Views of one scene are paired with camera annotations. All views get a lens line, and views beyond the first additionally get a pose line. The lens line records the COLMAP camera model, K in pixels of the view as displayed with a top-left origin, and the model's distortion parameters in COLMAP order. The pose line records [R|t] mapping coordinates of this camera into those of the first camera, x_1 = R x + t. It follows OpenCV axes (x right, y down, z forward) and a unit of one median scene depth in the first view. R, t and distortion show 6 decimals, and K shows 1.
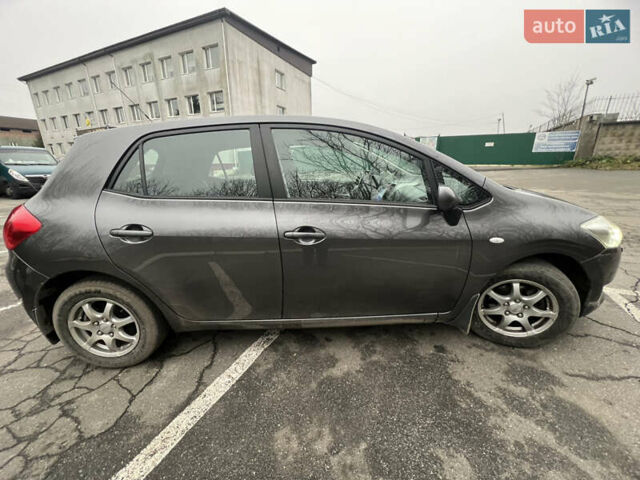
lens RADIAL K [[255.8, 0, 319.3], [0, 255.8, 240.4], [0, 0, 1]] dist [-0.001664, 0.000018]
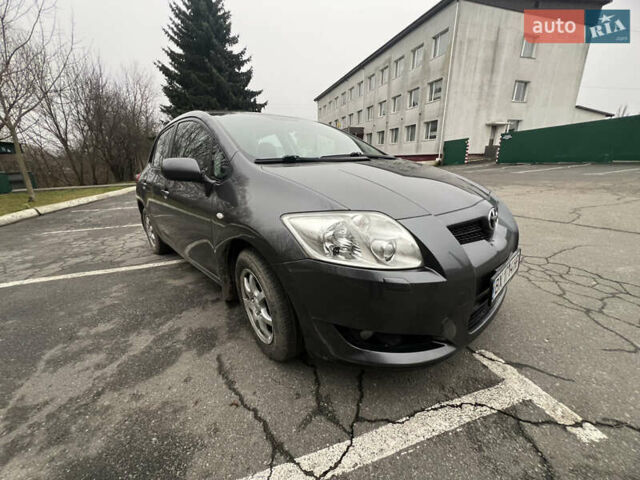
lens RADIAL K [[255.8, 0, 319.3], [0, 255.8, 240.4], [0, 0, 1]] dist [-0.001664, 0.000018]
pose [[0.675227, 0.217742, -0.704739, 0.195199], [-0.198091, 0.973867, 0.111099, -0.009776], [0.710513, 0.064586, 0.700714, 0.060004]]
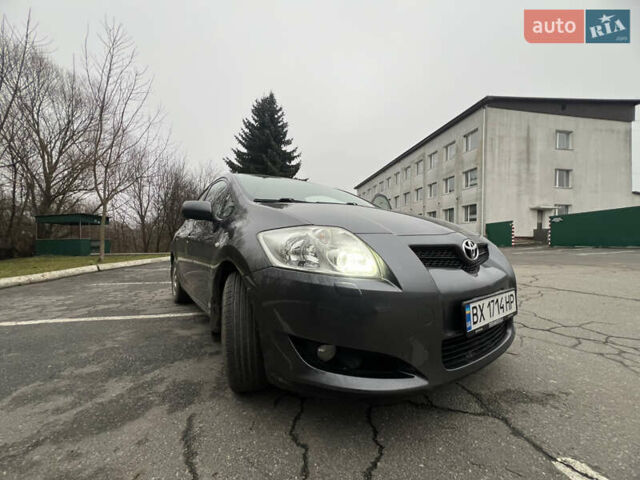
lens RADIAL K [[255.8, 0, 319.3], [0, 255.8, 240.4], [0, 0, 1]] dist [-0.001664, 0.000018]
pose [[0.557054, 0.014255, -0.830354, 0.194691], [-0.252316, 0.955494, -0.152866, 0.004012], [0.791219, 0.294666, 0.535859, 0.078908]]
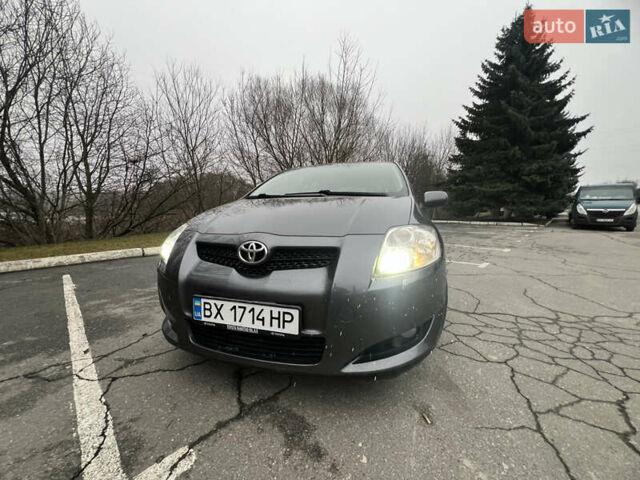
lens RADIAL K [[253.5, 0, 321.3], [0, 253.5, 242.7], [0, 0, 1]] dist [0.000954, 0.000227]
pose [[-0.314575, 0.141402, -0.938642, 0.222301], [-0.265880, 0.936134, 0.230131, -0.047829], [0.911236, 0.321959, -0.256888, 0.208661]]
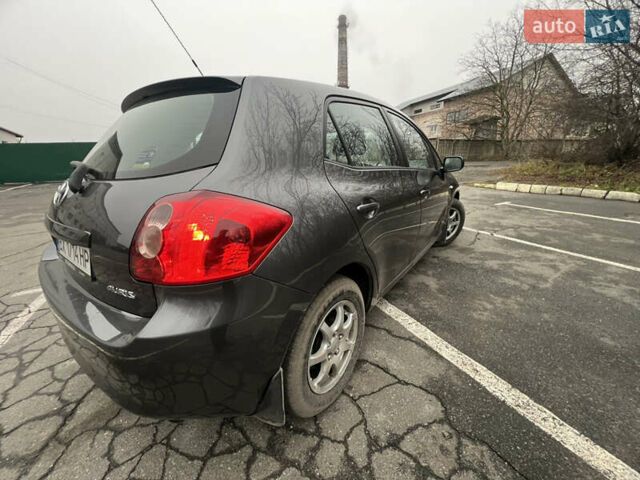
lens RADIAL K [[255.8, 0, 319.3], [0, 255.8, 240.4], [0, 0, 1]] dist [-0.001664, 0.000018]
pose [[0.610273, -0.230105, 0.758036, -0.154917], [0.248965, 0.964111, 0.092226, -0.003876], [-0.752053, 0.132442, 0.645660, 0.058011]]
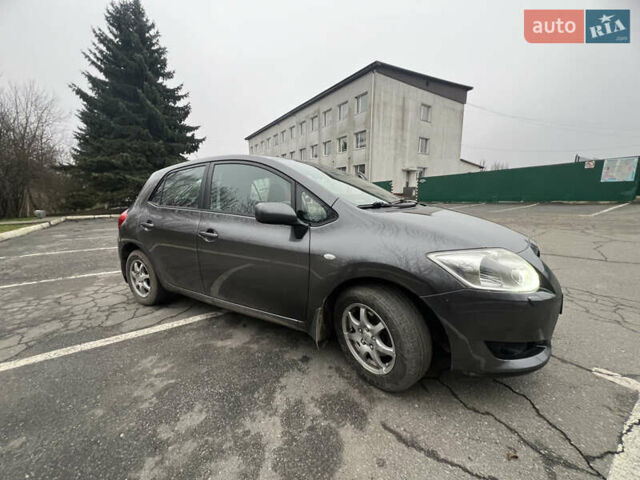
lens RADIAL K [[255.8, 0, 319.3], [0, 255.8, 240.4], [0, 0, 1]] dist [-0.001664, 0.000018]
pose [[0.849940, 0.099501, -0.517400, 0.125067], [-0.157071, 0.985205, -0.068559, 0.001171], [0.502923, 0.139540, 0.852993, 0.008770]]
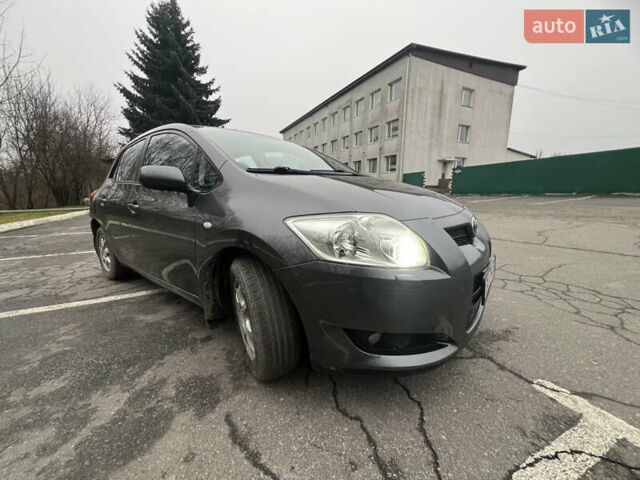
lens RADIAL K [[255.8, 0, 319.3], [0, 255.8, 240.4], [0, 0, 1]] dist [-0.001664, 0.000018]
pose [[0.769099, 0.136615, -0.624358, 0.167129], [-0.191799, 0.981197, -0.021569, -0.000364], [0.609672, 0.136340, 0.780841, 0.055819]]
